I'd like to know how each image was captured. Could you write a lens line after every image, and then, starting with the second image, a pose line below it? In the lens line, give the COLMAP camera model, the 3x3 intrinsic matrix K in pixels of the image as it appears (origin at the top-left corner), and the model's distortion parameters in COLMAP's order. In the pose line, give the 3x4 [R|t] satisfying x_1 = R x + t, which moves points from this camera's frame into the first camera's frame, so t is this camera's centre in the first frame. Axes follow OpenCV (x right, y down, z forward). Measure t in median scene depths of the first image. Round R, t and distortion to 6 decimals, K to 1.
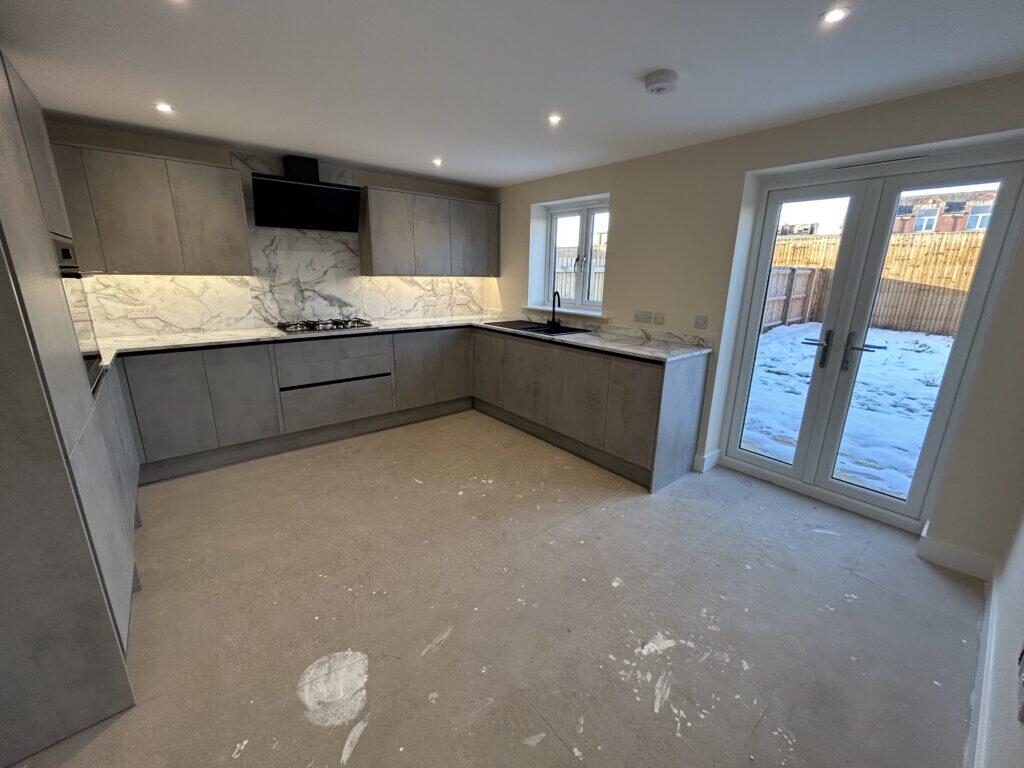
lens RADIAL K [[415.9, 0, 511.9], [0, 415.9, 383.3], [0, 0, 1]] dist [-0.000509, -0.000265]
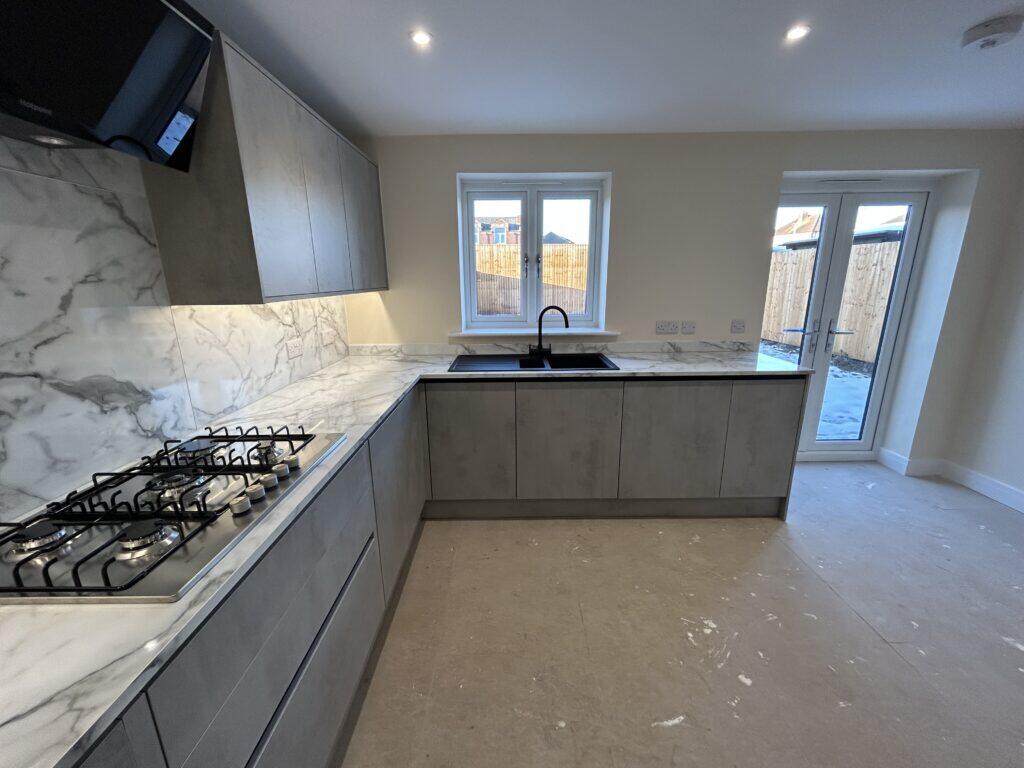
lens RADIAL K [[415.9, 0, 510.6], [0, 415.9, 381.5], [0, 0, 1]] dist [-0.000509, -0.000265]
pose [[0.635165, -0.210218, 0.743218, -0.489384], [0.222088, 0.971320, 0.084936, -0.177905], [-0.739758, 0.111112, 0.663636, 0.622683]]
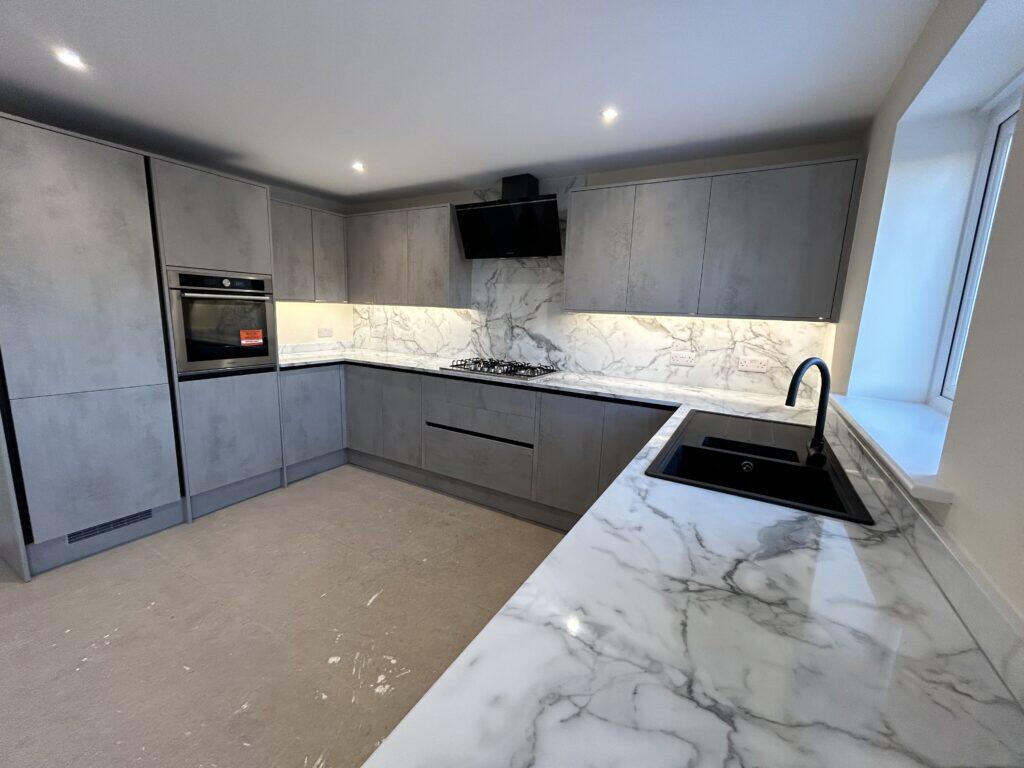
lens RADIAL K [[415.9, 0, 513.2], [0, 415.9, 385.7], [0, 0, 1]] dist [-0.000509, -0.000265]
pose [[0.350310, 0.162969, -0.922347, 0.333738], [-0.274396, 0.959397, 0.065300, -0.161660], [0.895539, 0.230213, 0.380804, 0.693441]]
